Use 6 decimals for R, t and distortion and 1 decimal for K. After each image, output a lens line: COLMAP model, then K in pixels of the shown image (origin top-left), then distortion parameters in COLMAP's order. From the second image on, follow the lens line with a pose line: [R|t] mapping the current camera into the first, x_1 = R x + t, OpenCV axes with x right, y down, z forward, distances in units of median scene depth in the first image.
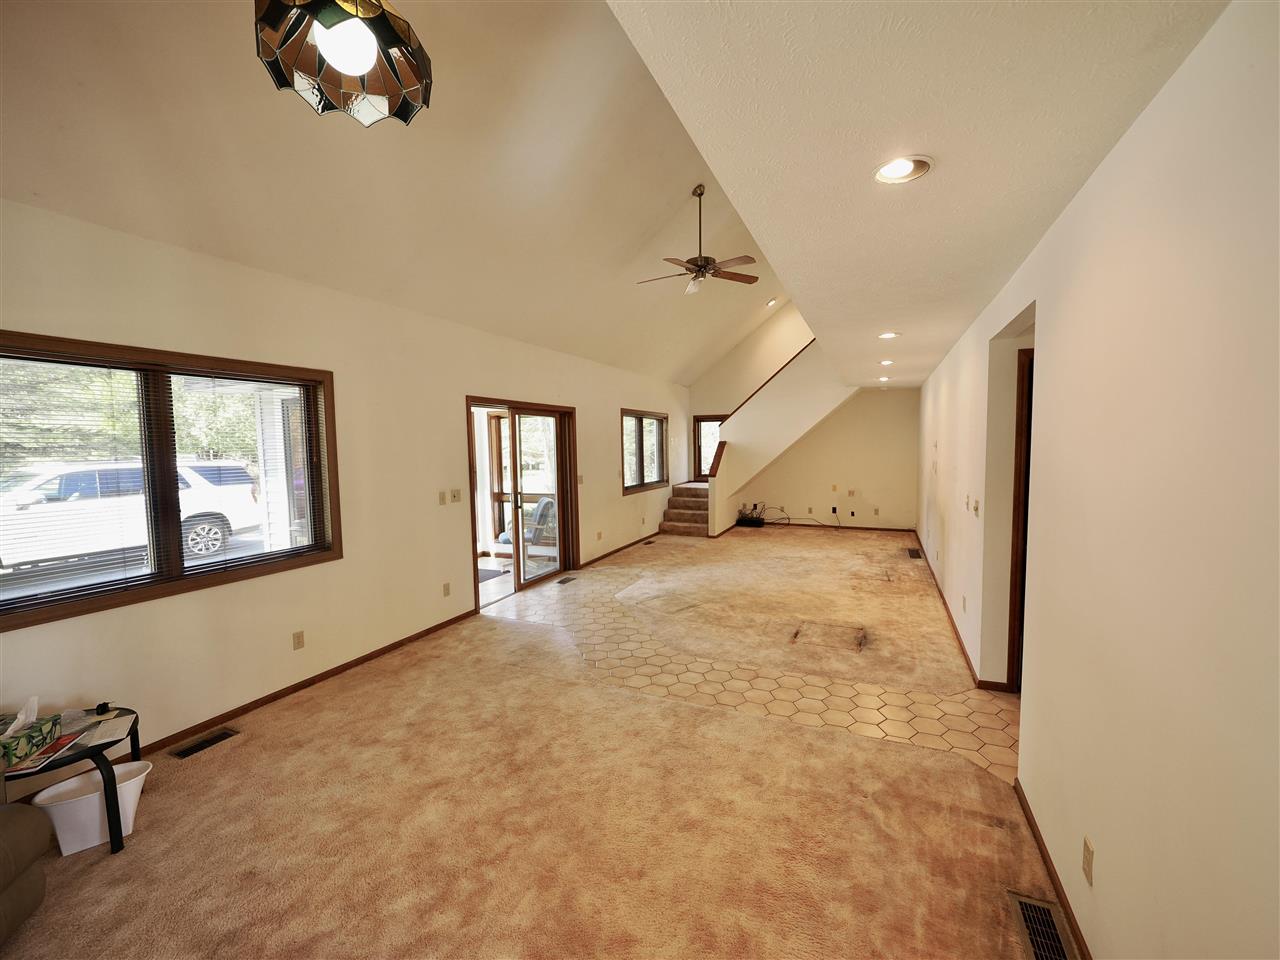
lens RADIAL K [[527.1, 0, 651.1], [0, 527.1, 479.2], [0, 0, 1]] dist [-0.004488, -0.000938]
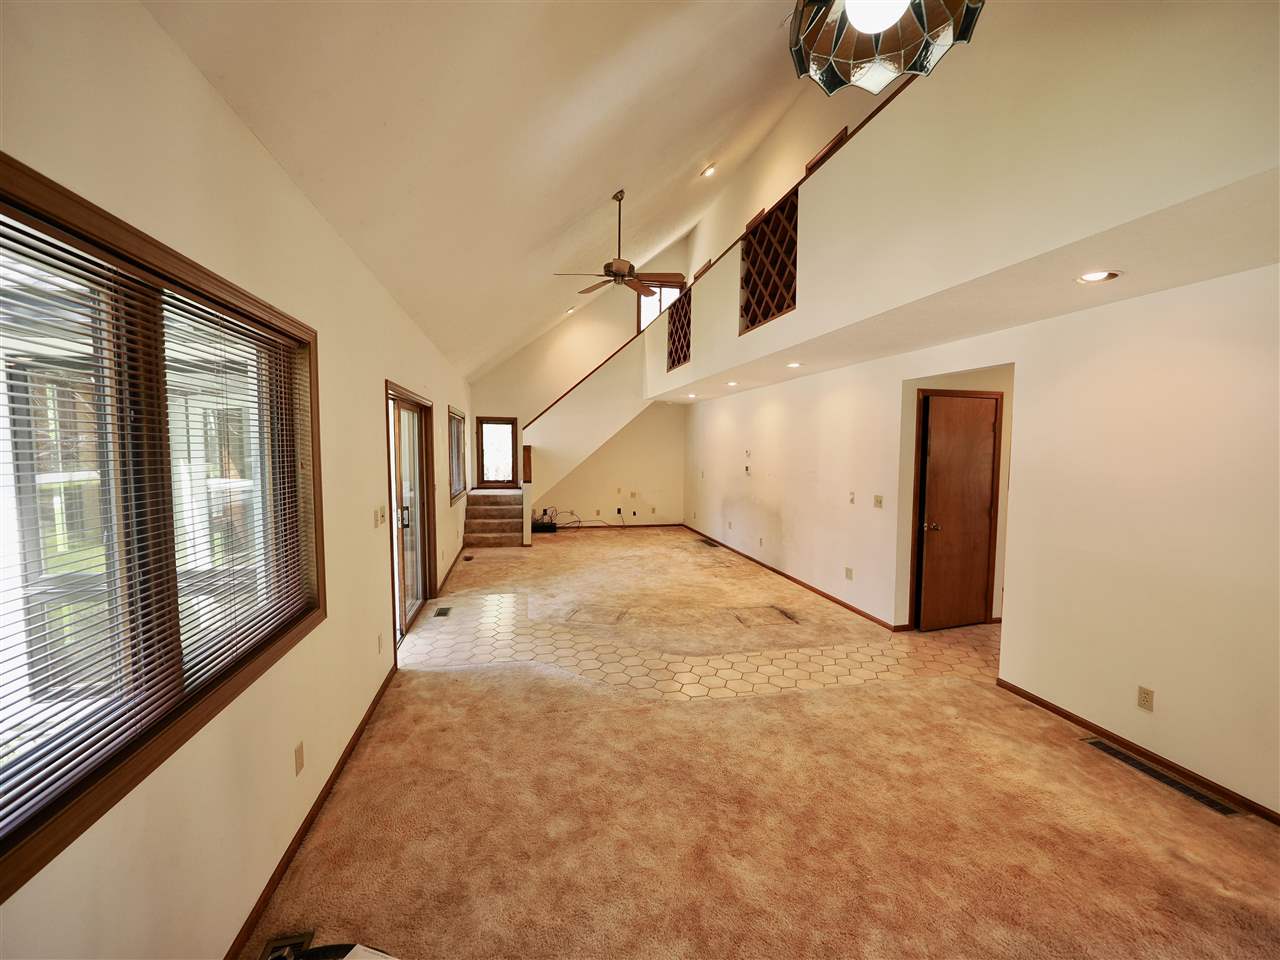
lens RADIAL K [[527.1, 0, 643.5], [0, 527.1, 479.5], [0, 0, 1]] dist [-0.004488, -0.000938]
pose [[0.811941, -0.017721, 0.583471, -0.528181], [0.021845, 0.999761, -0.000034, -0.011068], [-0.583331, 0.012774, 0.812134, 0.192956]]
